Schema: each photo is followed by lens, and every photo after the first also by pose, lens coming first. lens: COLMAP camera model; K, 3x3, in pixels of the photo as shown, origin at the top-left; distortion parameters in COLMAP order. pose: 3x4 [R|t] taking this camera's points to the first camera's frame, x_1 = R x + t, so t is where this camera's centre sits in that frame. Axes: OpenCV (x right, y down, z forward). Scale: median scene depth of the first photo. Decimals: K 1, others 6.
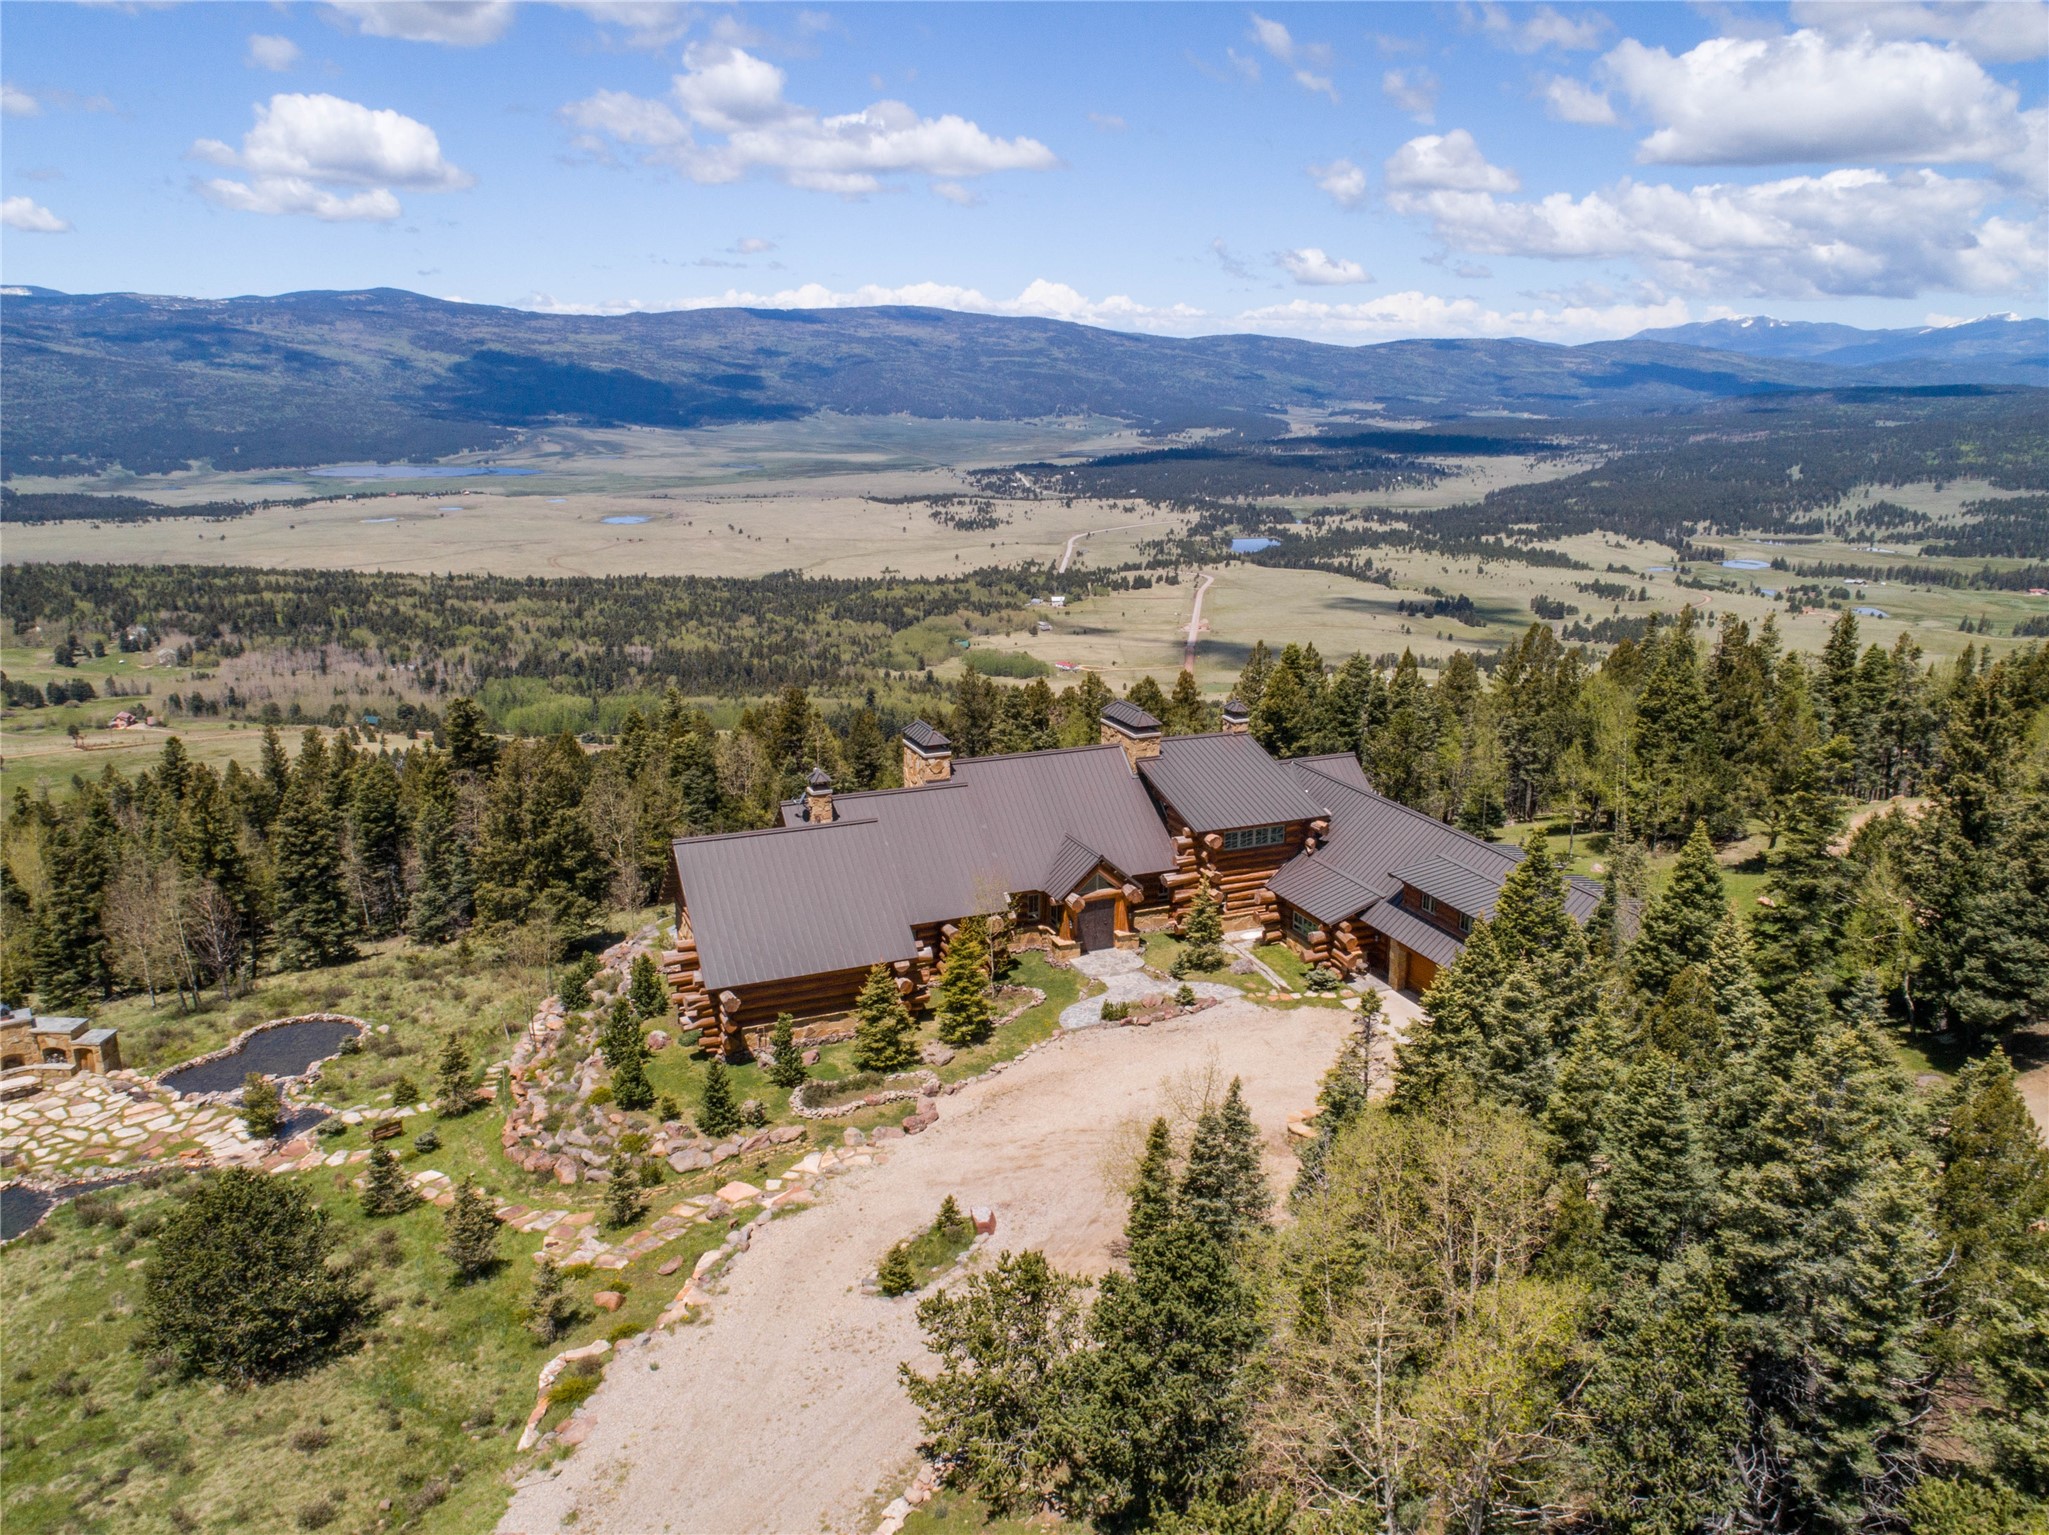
lens RADIAL K [[1539.5, 0, 1024.5], [0, 1539.5, 767.5], [0, 0, 1]] dist [-0.022940, 0.007623]
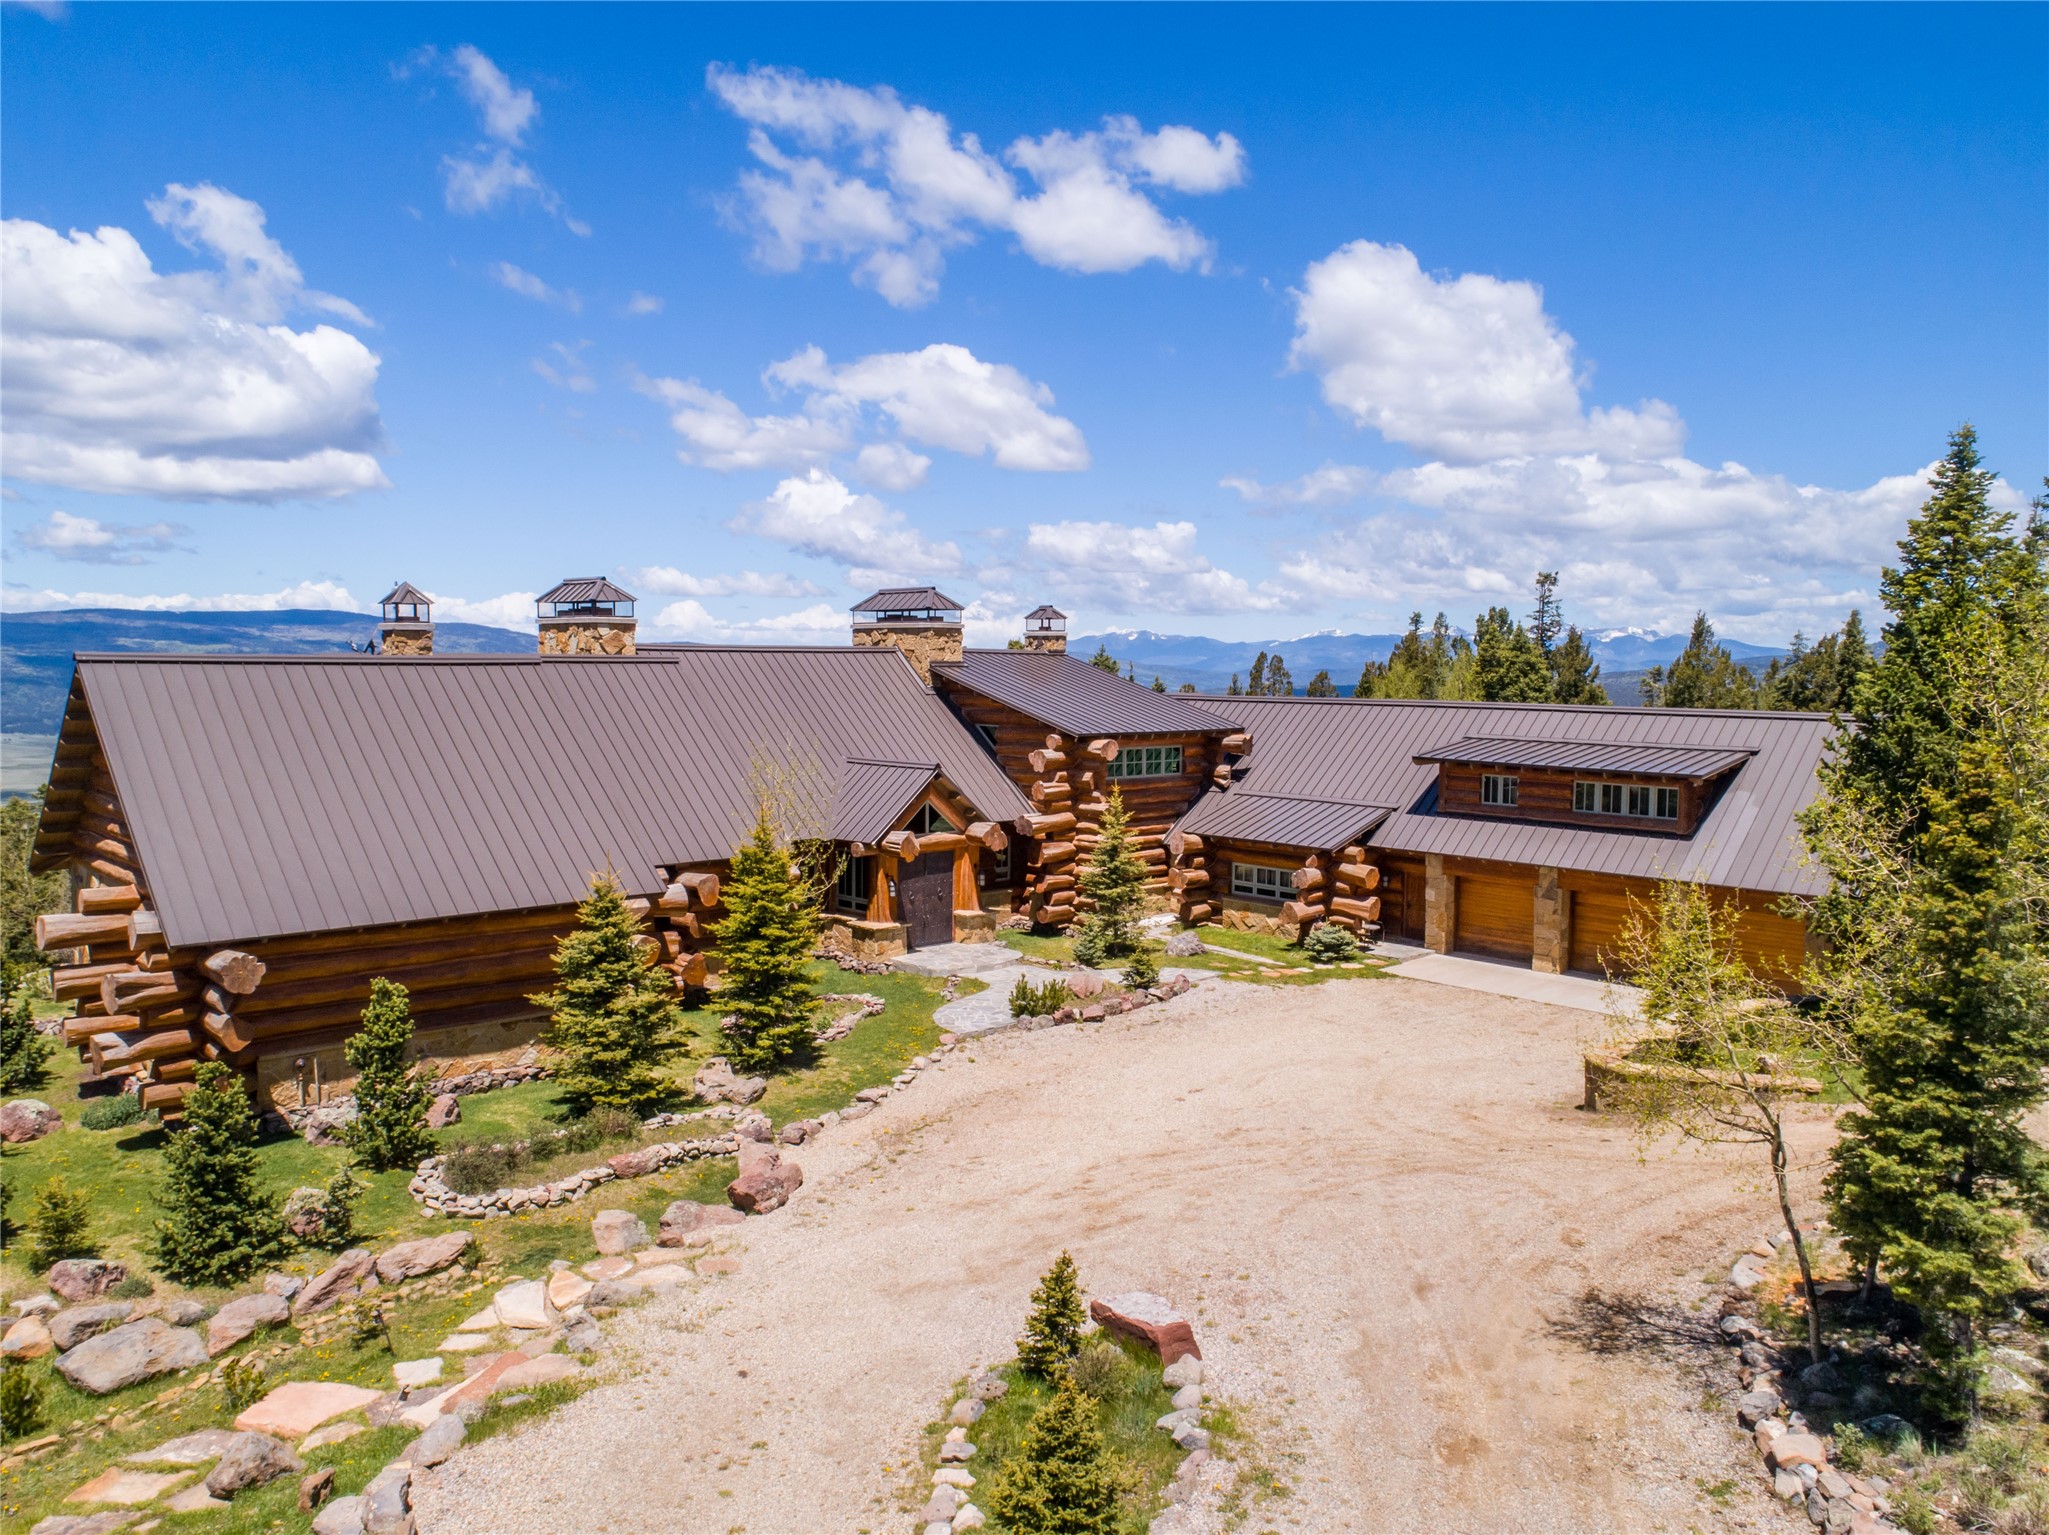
lens RADIAL K [[1539.5, 0, 1024.5], [0, 1539.5, 767.5], [0, 0, 1]] dist [-0.022940, 0.007623]
pose [[0.937566, -0.018020, 0.347341, -0.134053], [0.084559, 0.980503, -0.177380, 0.185735], [-0.337372, 0.195676, 0.920810, 0.541522]]
